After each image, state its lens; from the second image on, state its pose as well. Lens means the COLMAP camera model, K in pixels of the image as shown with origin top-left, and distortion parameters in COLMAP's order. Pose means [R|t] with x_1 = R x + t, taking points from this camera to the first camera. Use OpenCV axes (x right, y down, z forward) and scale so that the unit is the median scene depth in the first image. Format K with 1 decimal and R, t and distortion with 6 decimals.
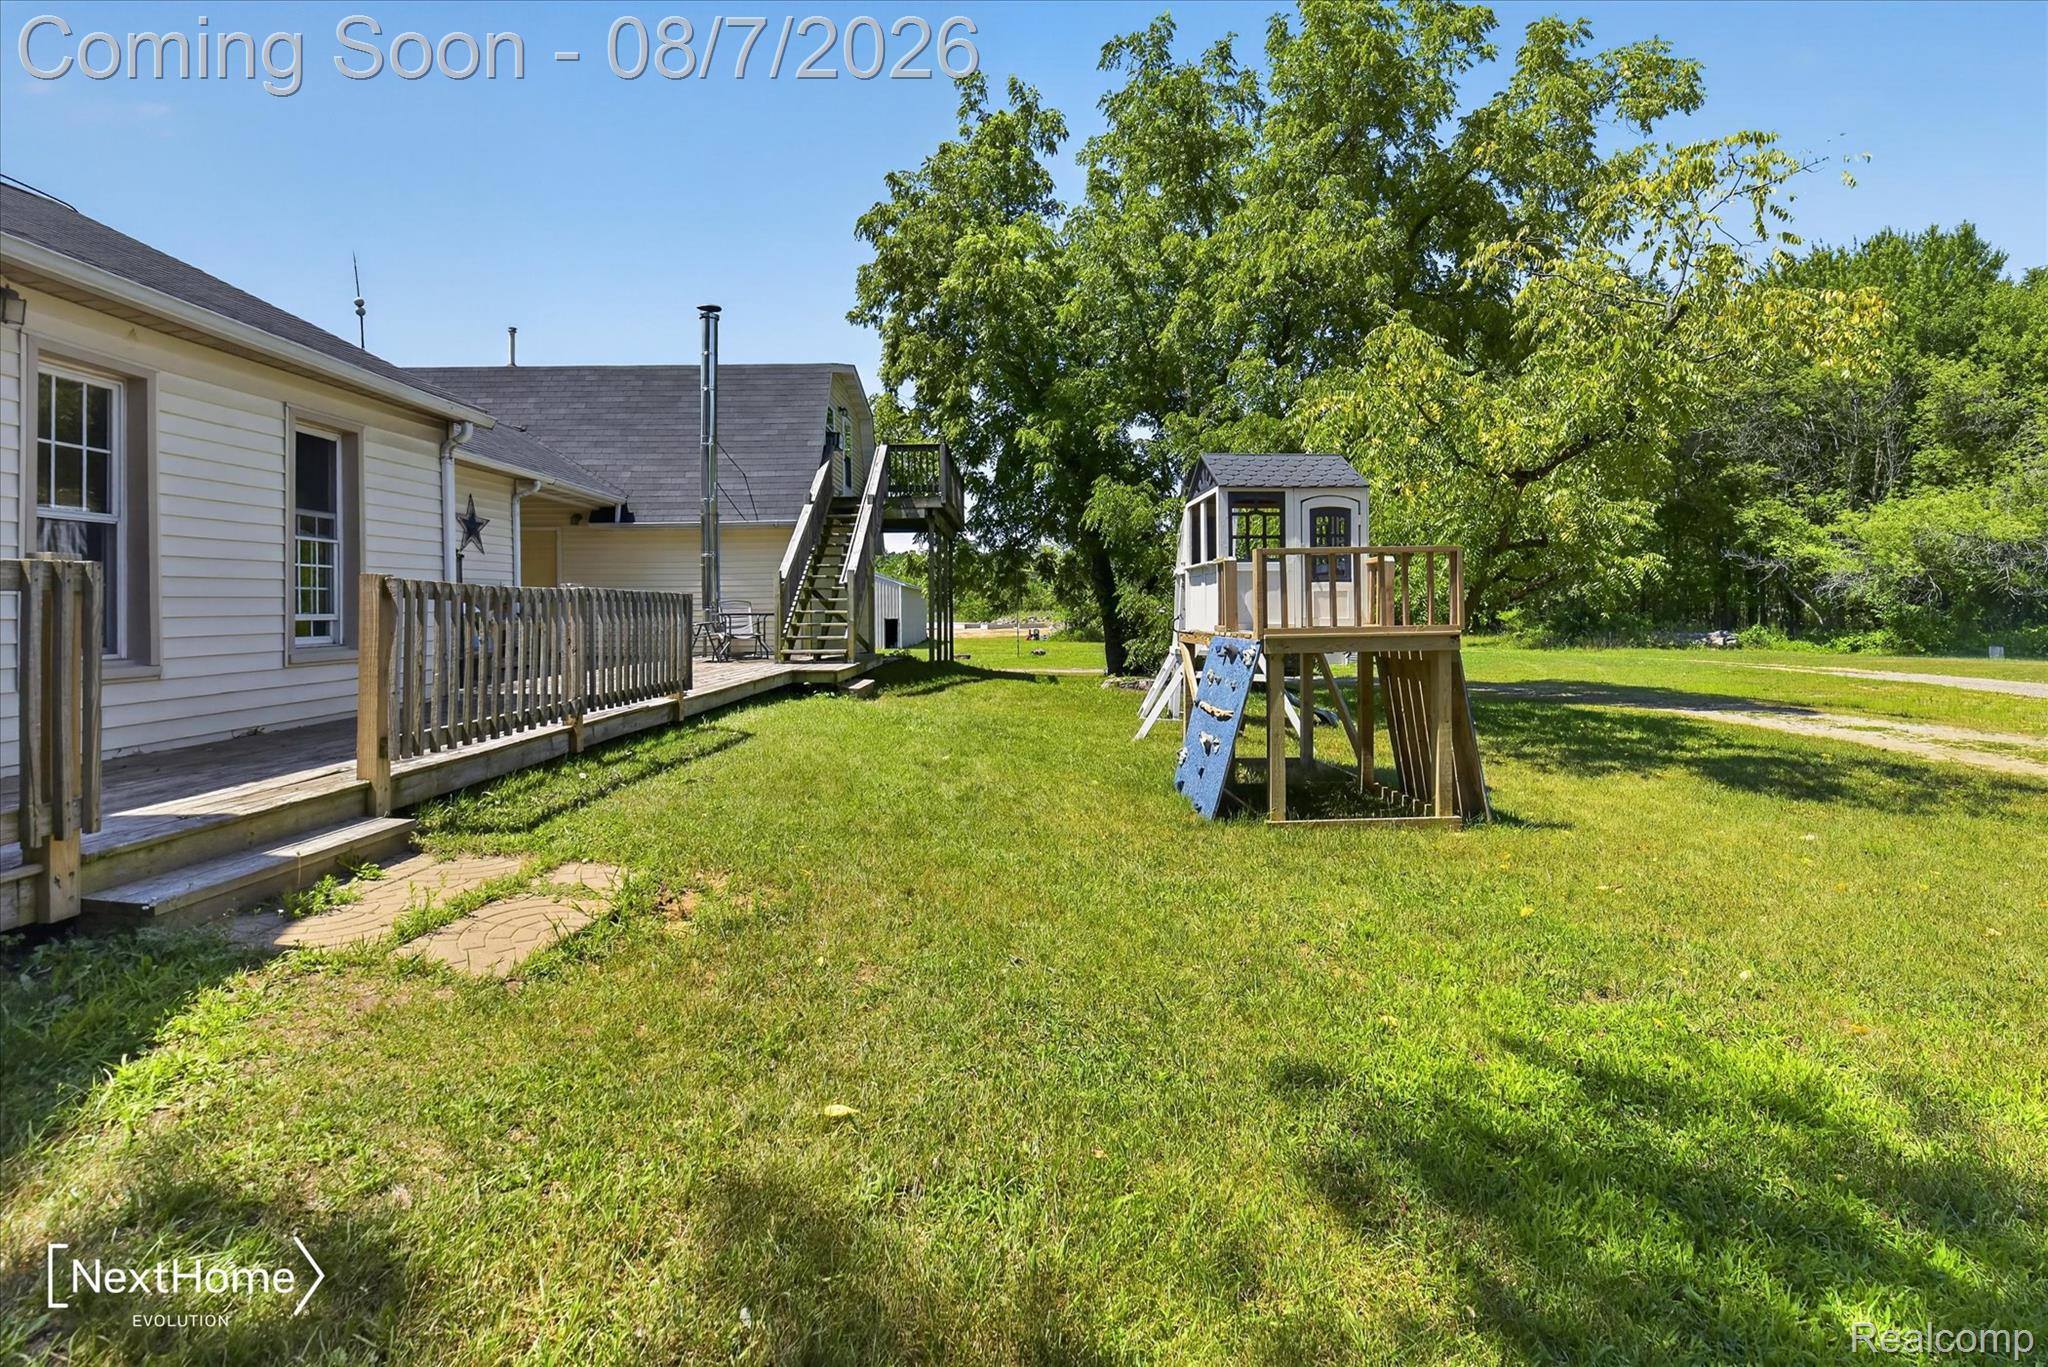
lens RADIAL K [[912.5, 0, 1021.5], [0, 912.5, 609.0], [0, 0, 1]] dist [0.000357, -0.010409]
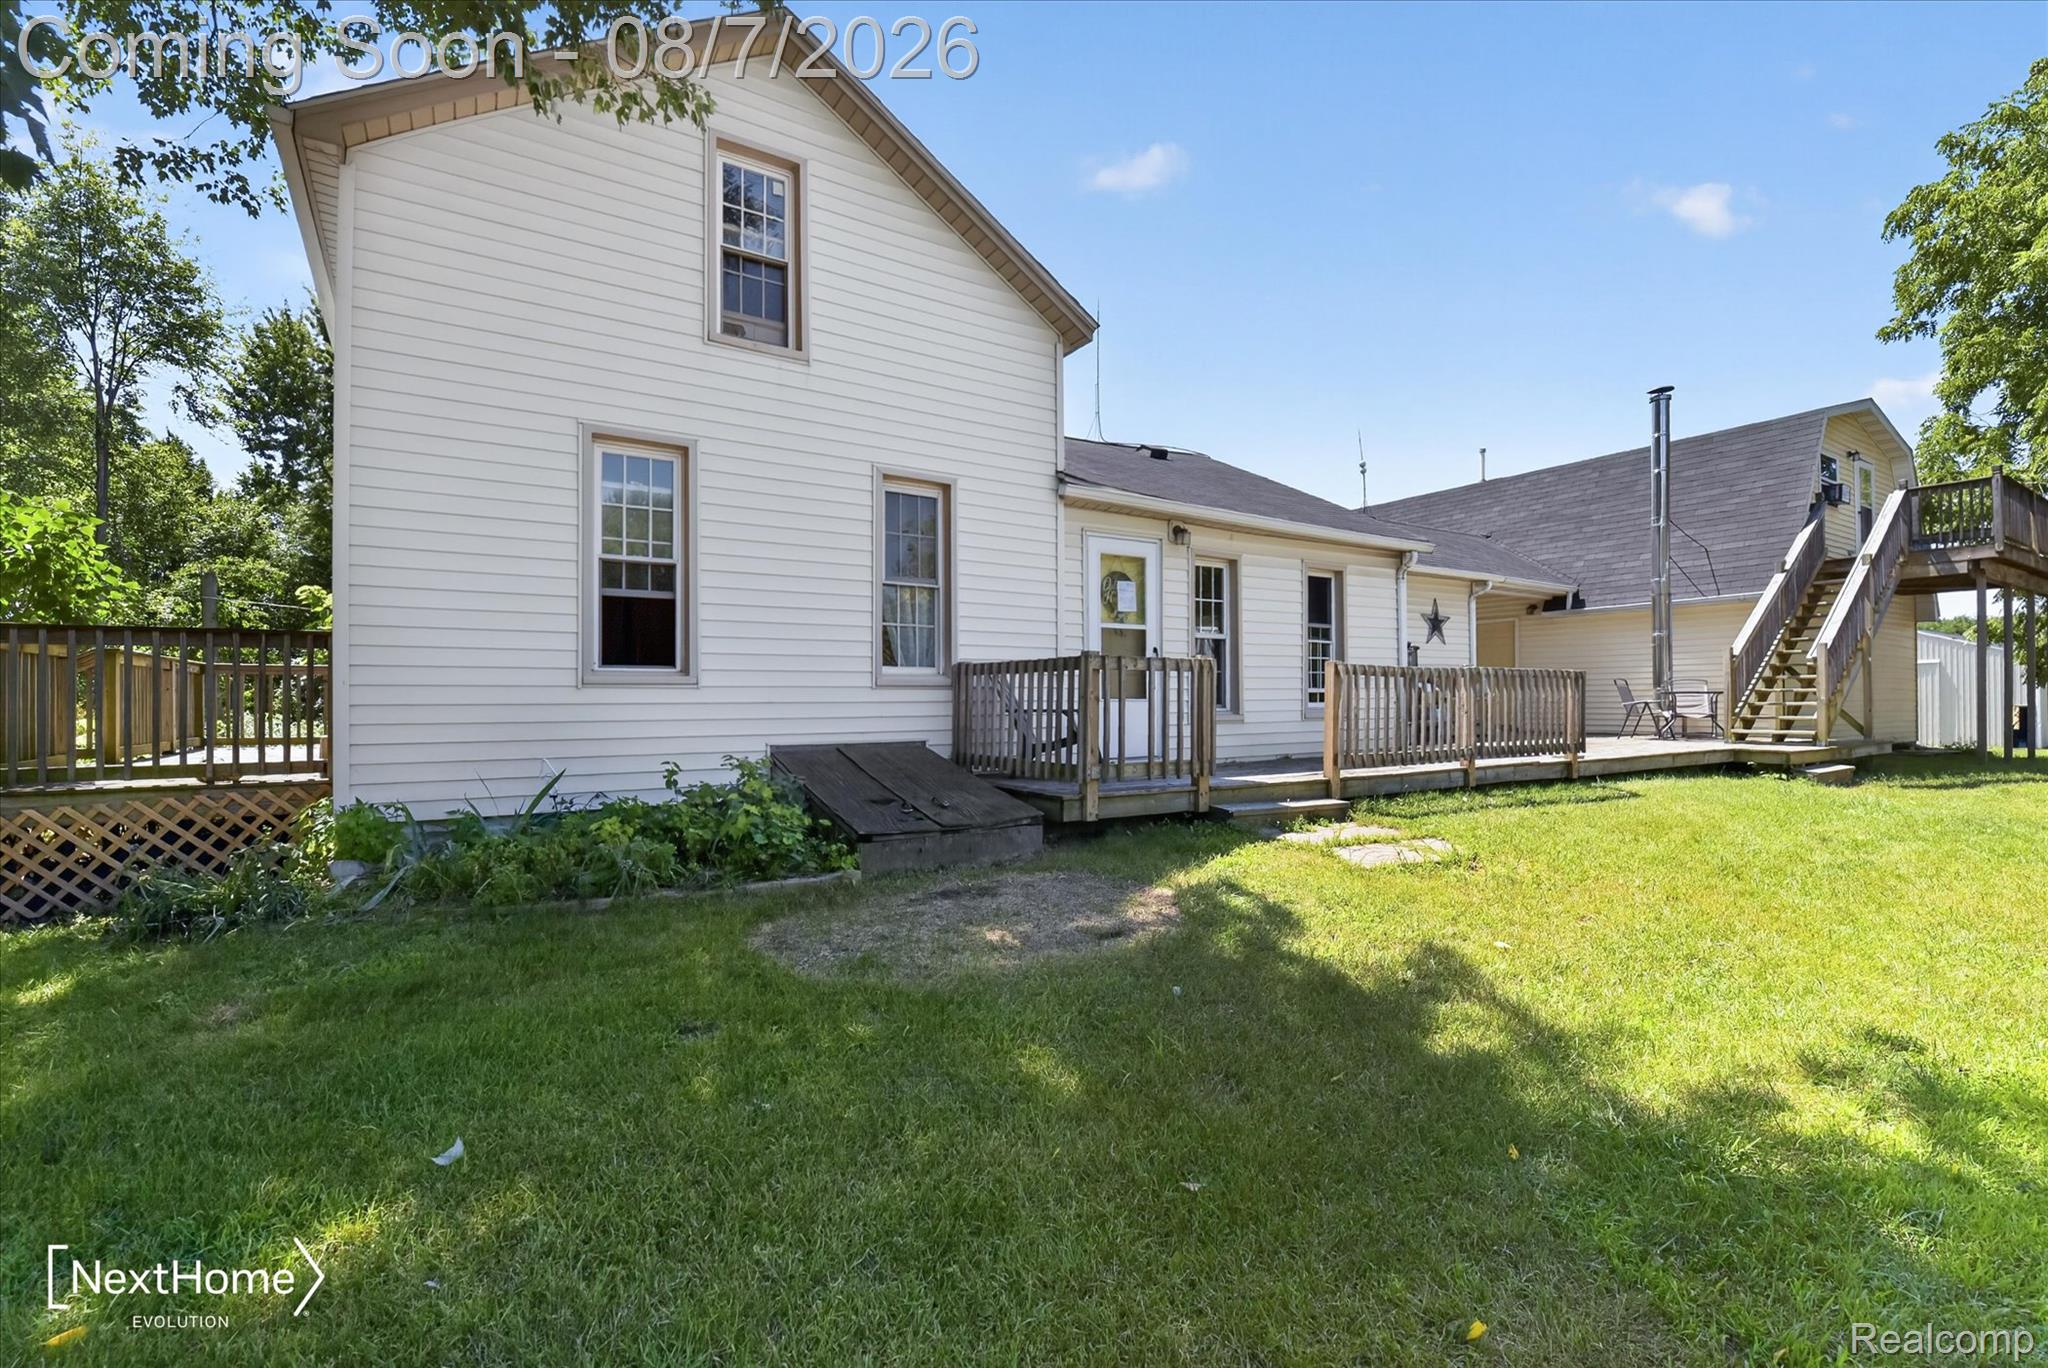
lens RADIAL K [[899.8, 0, 1040.4], [0, 899.8, 697.8], [0, 0, 1]] dist [0.000276, -0.008722]
pose [[0.540386, 0.002484, -0.841413, 0.181264], [0.000184, 0.999995, 0.003070, 0.010945], [0.841417, -0.001814, 0.540383, -0.167279]]
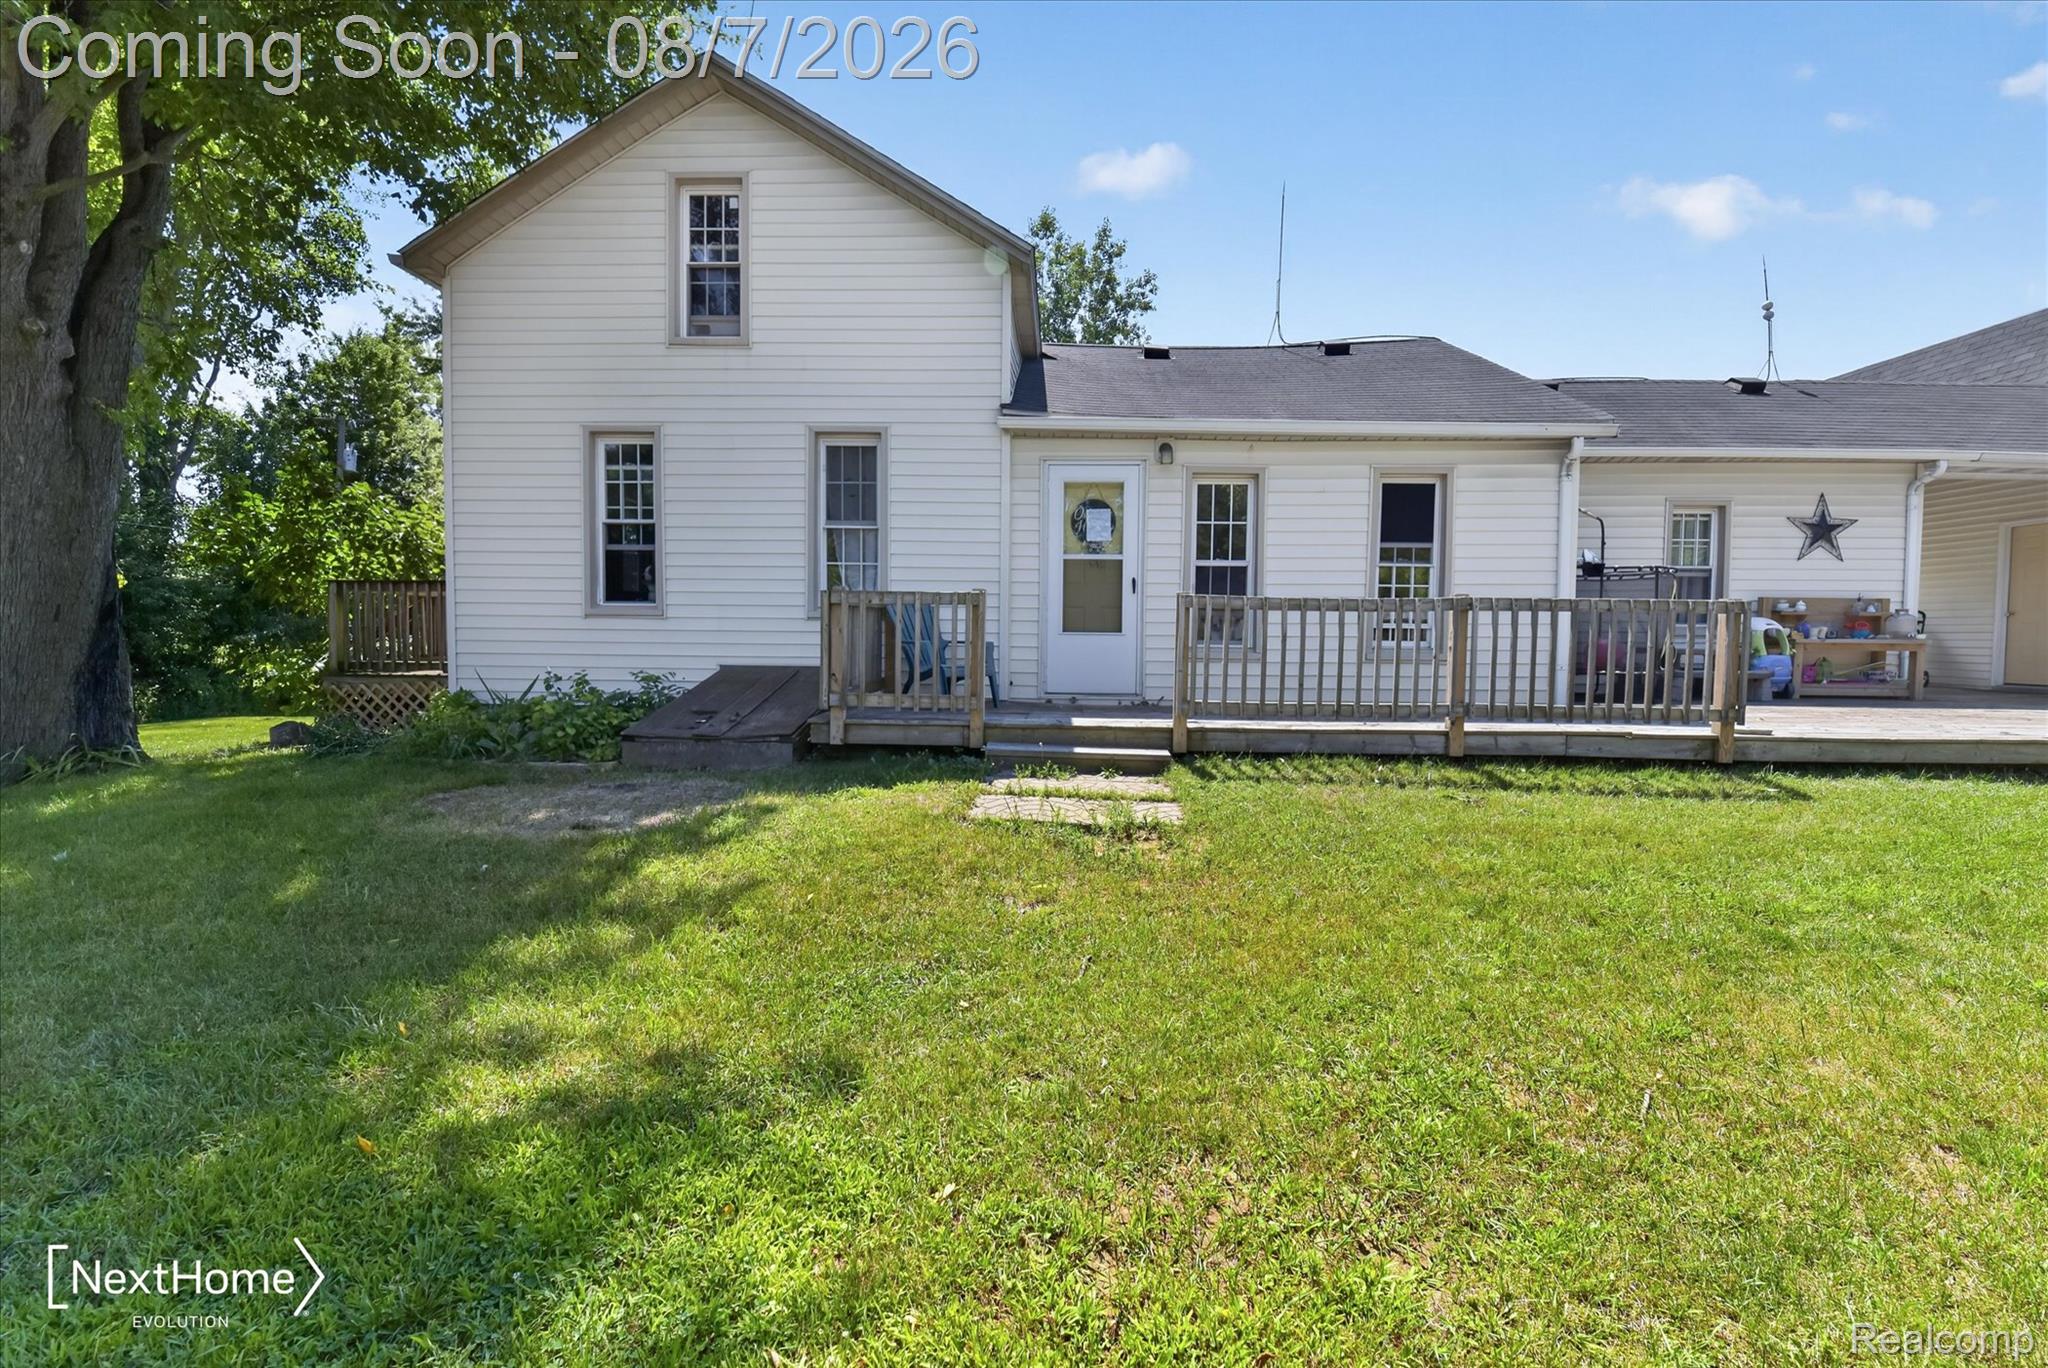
lens RADIAL K [[894.2, 0, 1030.8], [0, 894.2, 673.8], [0, 0, 1]] dist [0.001234, -0.011298]
pose [[-0.038048, 0.057607, -0.997614, 0.322597], [-0.010610, 0.998257, 0.058049, 0.005616], [0.999220, 0.012793, -0.037371, 0.327317]]
